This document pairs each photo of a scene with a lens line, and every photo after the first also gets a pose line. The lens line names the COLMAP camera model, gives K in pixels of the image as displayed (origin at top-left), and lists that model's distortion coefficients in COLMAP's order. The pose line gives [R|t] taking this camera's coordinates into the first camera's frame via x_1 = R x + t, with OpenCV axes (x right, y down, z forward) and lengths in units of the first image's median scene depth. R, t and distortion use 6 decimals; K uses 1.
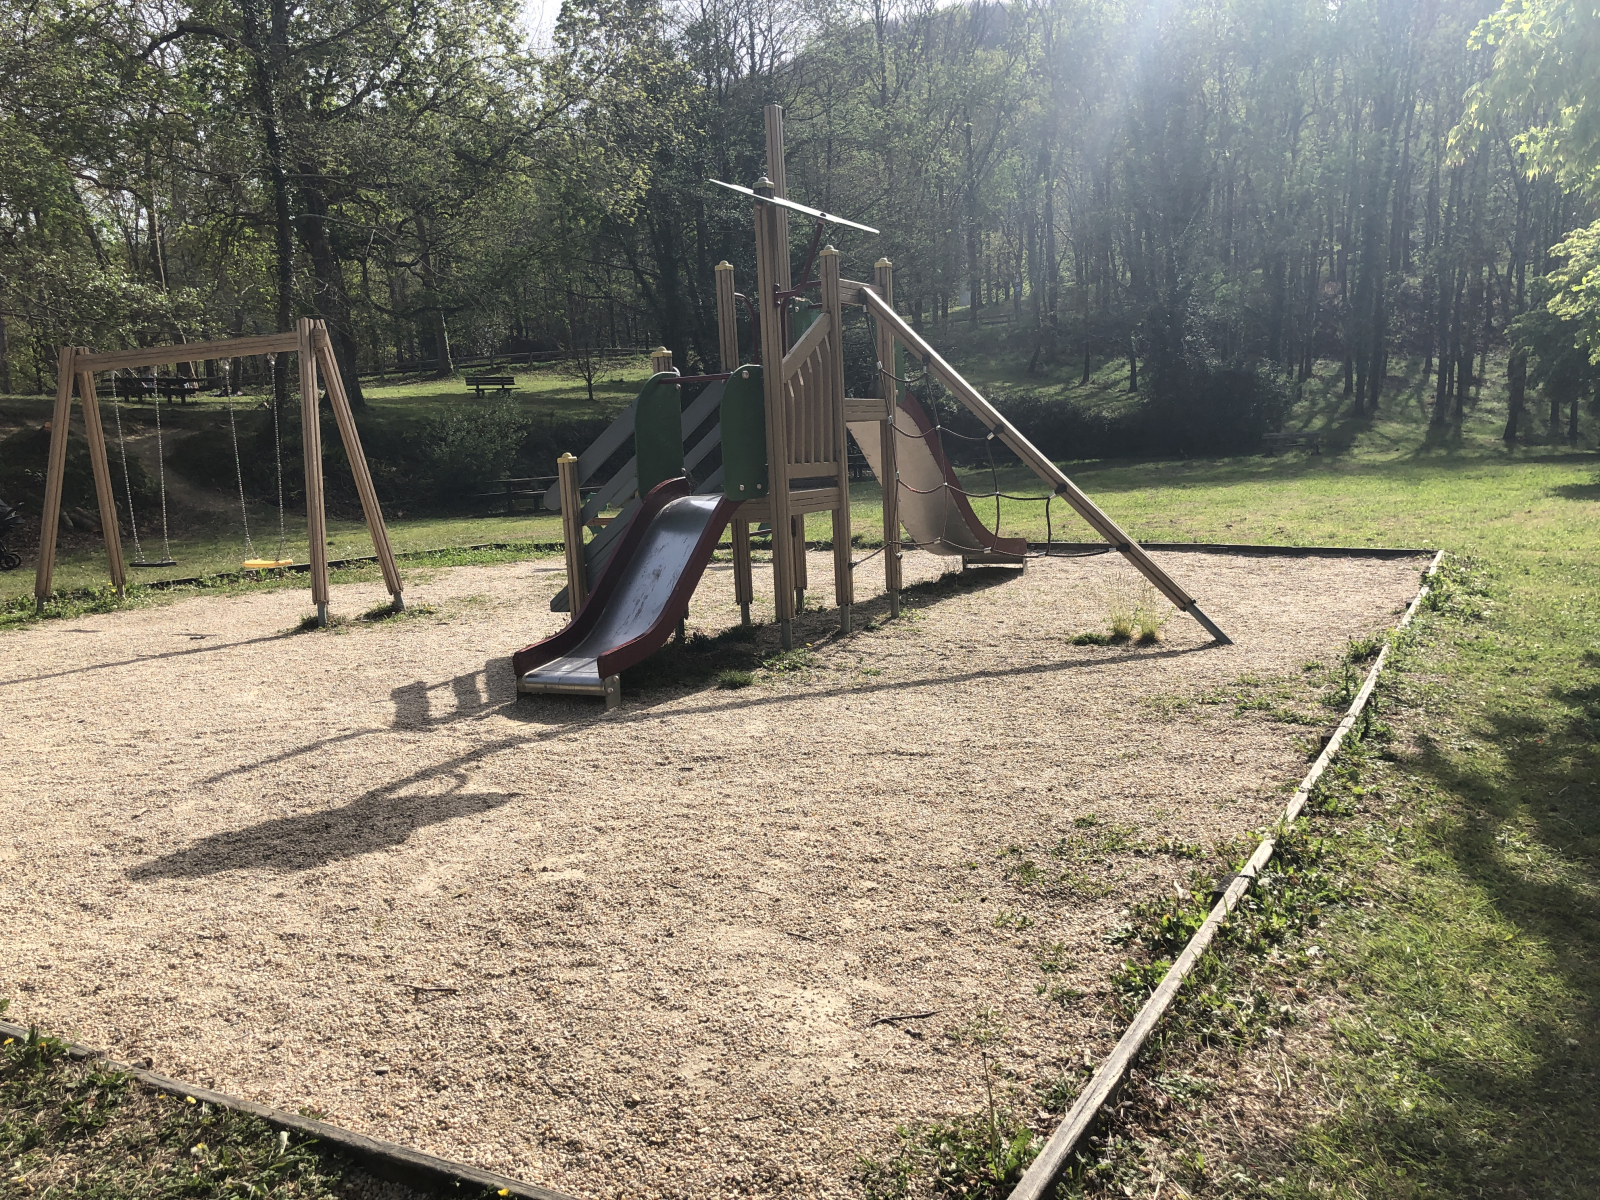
lens RADIAL K [[1318.0, 0, 800.0], [0, 1318.0, 600.0], [0, 0, 1]] dist [-0.003913, 0.009601]
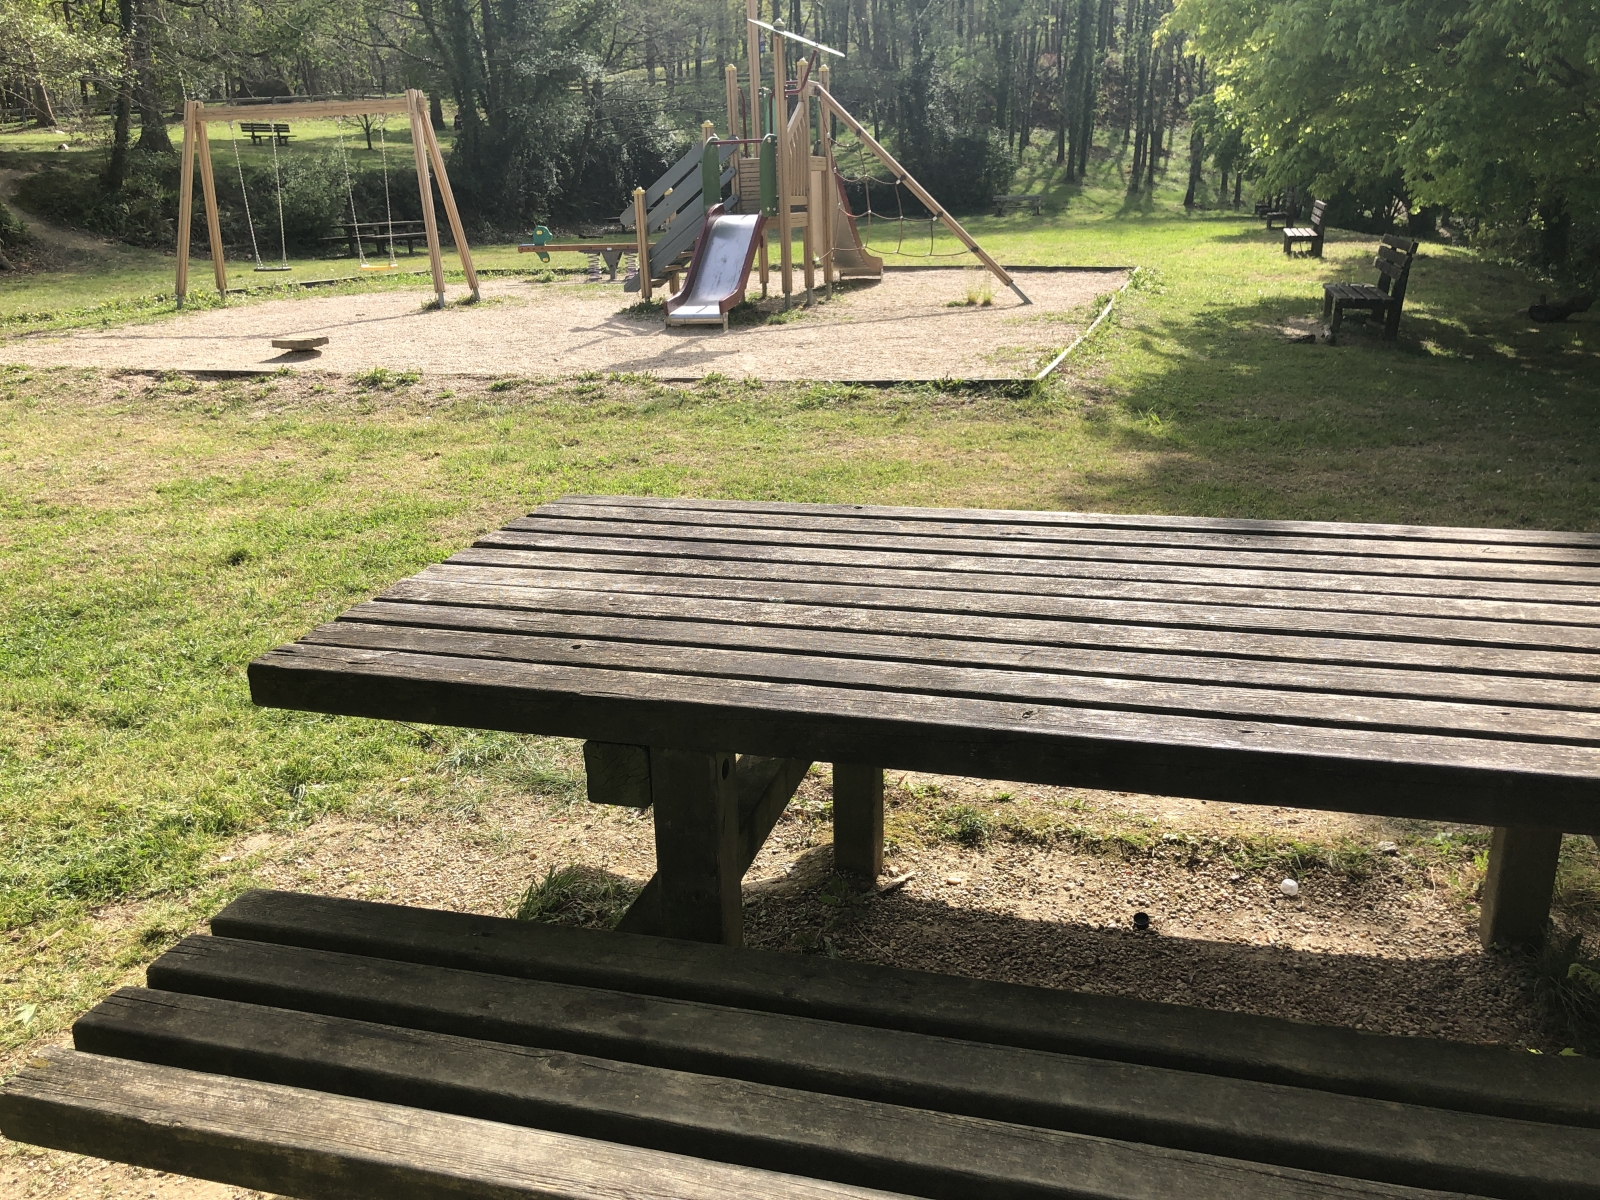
lens RADIAL K [[1312.8, 0, 853.2], [0, 1312.8, 594.3], [0, 0, 1]] dist [0.064822, -0.184017]
pose [[0.969148, -0.053137, 0.240685, -0.059514], [0.012038, 0.985525, 0.169105, 0.018947], [-0.246187, -0.160990, 0.955758, -0.118586]]
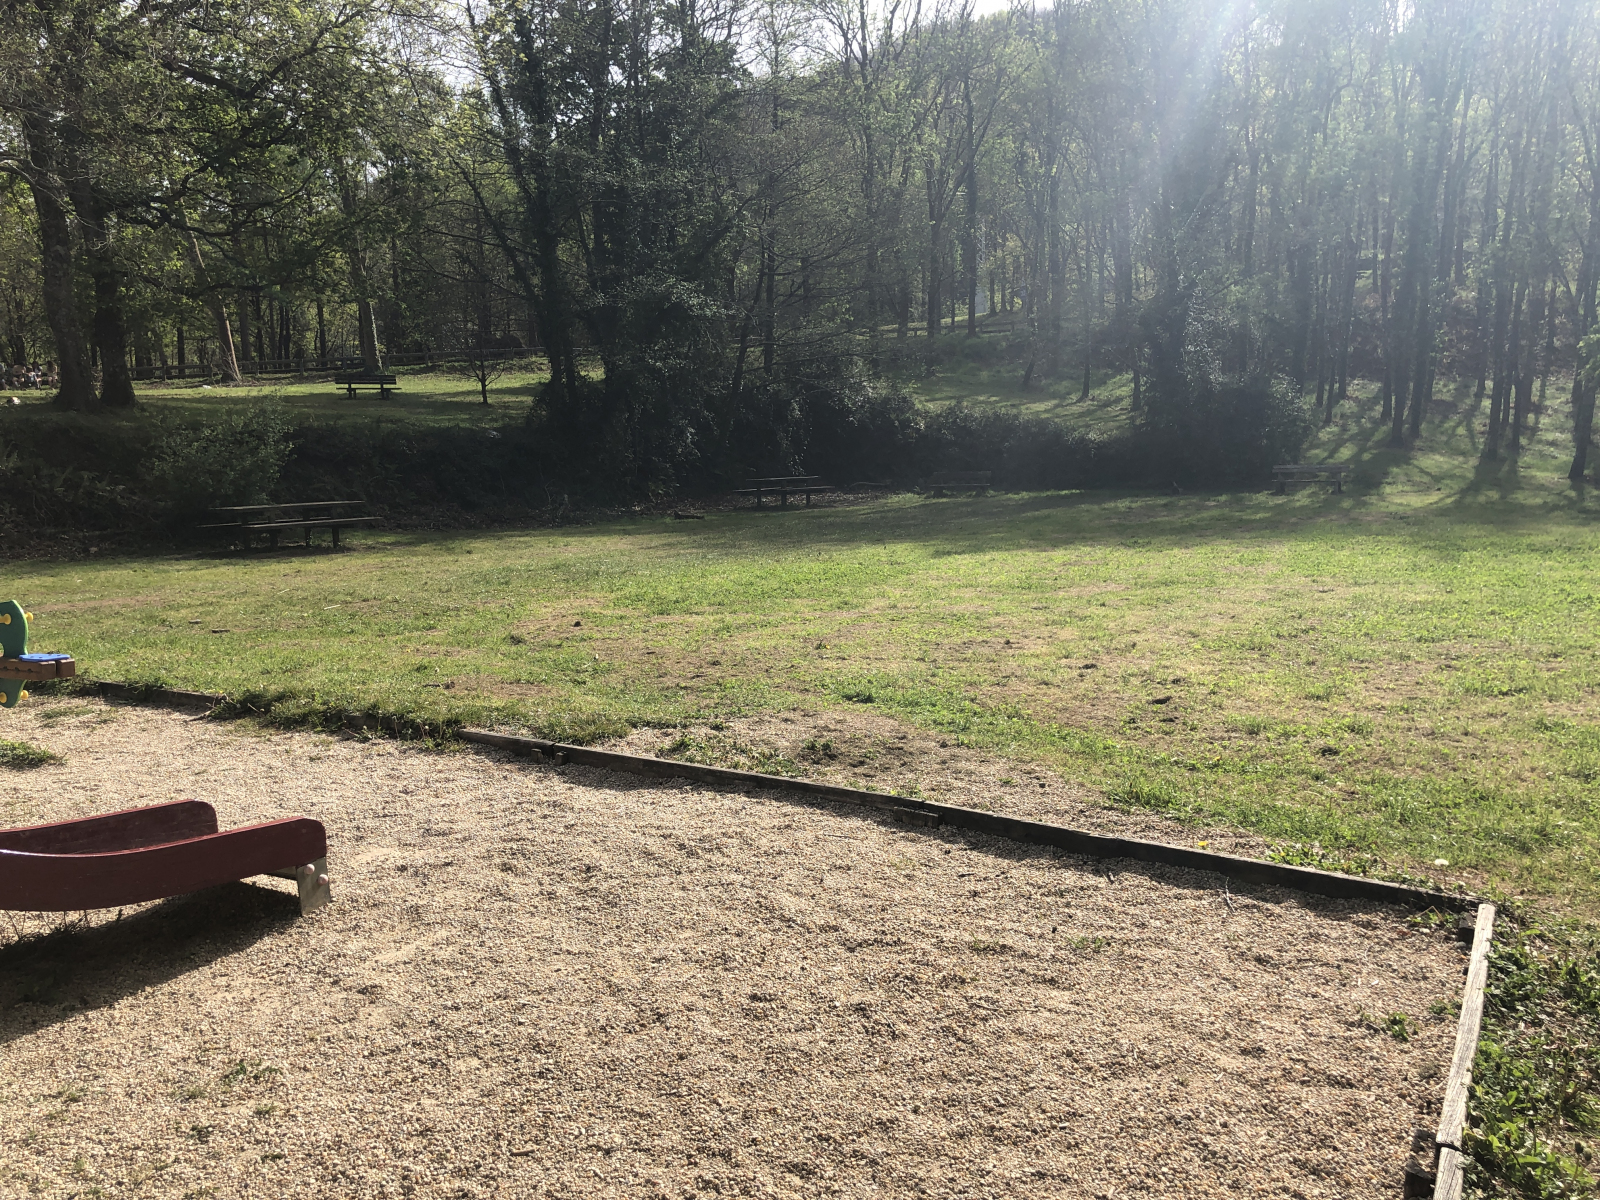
lens RADIAL K [[1318.0, 0, 800.0], [0, 1318.0, 600.0], [0, 0, 1]] dist [-0.003913, 0.009601]
pose [[0.999168, 0.028533, -0.029137, 0.072705], [-0.028732, 0.999567, -0.006415, -0.025331], [0.028941, 0.007247, 0.999555, 0.150082]]
